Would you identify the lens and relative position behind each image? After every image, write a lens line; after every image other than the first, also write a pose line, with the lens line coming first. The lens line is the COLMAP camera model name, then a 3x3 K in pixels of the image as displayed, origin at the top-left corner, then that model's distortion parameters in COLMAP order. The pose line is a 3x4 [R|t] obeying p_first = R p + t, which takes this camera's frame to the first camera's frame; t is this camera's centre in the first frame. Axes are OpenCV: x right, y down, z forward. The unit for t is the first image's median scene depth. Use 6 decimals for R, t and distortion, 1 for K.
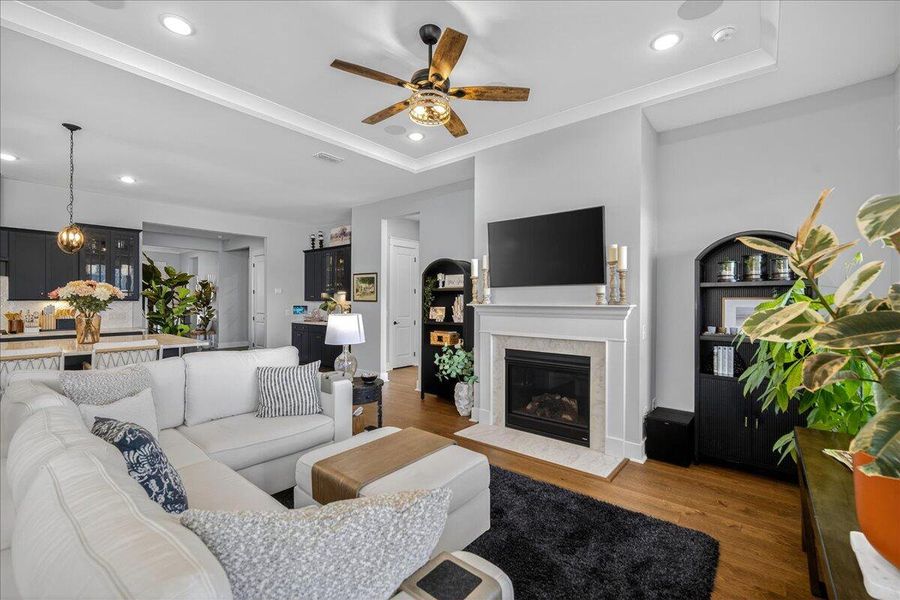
lens RADIAL K [[398.0, 0, 447.7], [0, 398.0, 303.8], [0, 0, 1]] dist [-0.001563, 0.000426]
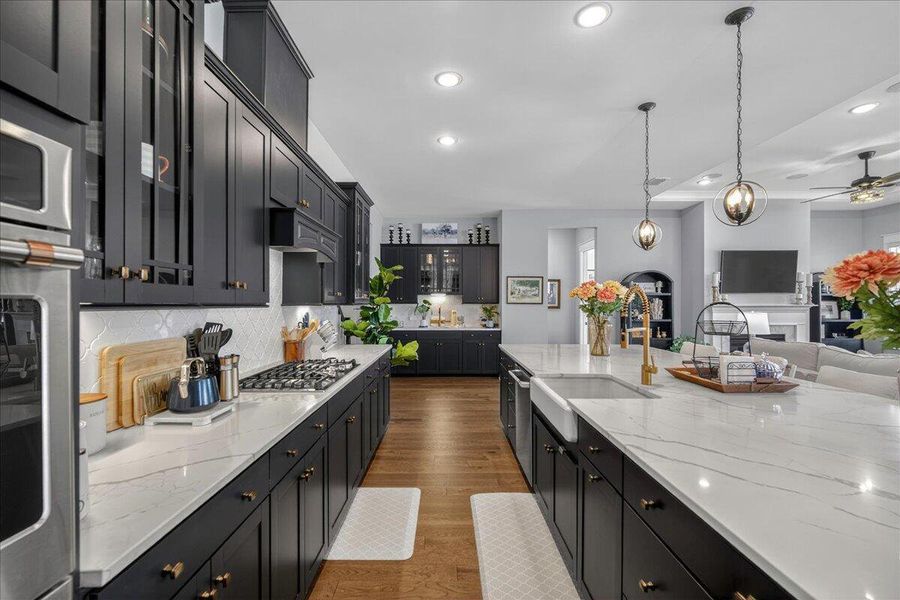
lens RADIAL K [[398.0, 0, 451.7], [0, 398.0, 306.9], [0, 0, 1]] dist [-0.001563, 0.000426]
pose [[0.751258, -0.010223, 0.659929, -1.017364], [0.007811, 0.999948, 0.006599, -0.006036], [-0.659962, 0.000197, 0.751299, 0.343284]]
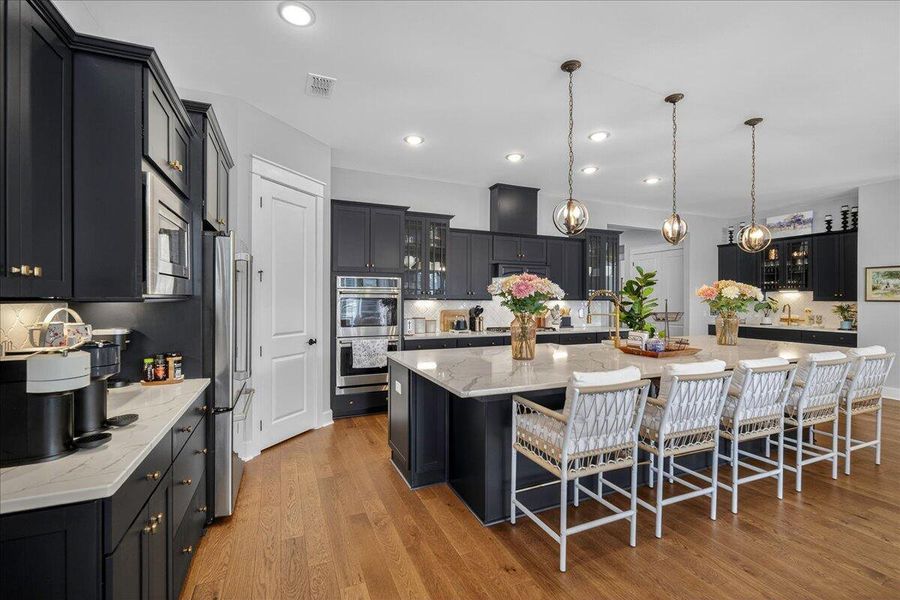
lens RADIAL K [[398.0, 0, 448.6], [0, 398.0, 298.2], [0, 0, 1]] dist [-0.001563, 0.000426]
pose [[0.892513, -0.000298, -0.451022, -0.639787], [-0.003508, 0.999965, -0.007604, -0.003615], [0.451008, 0.008369, 0.892481, -0.111447]]
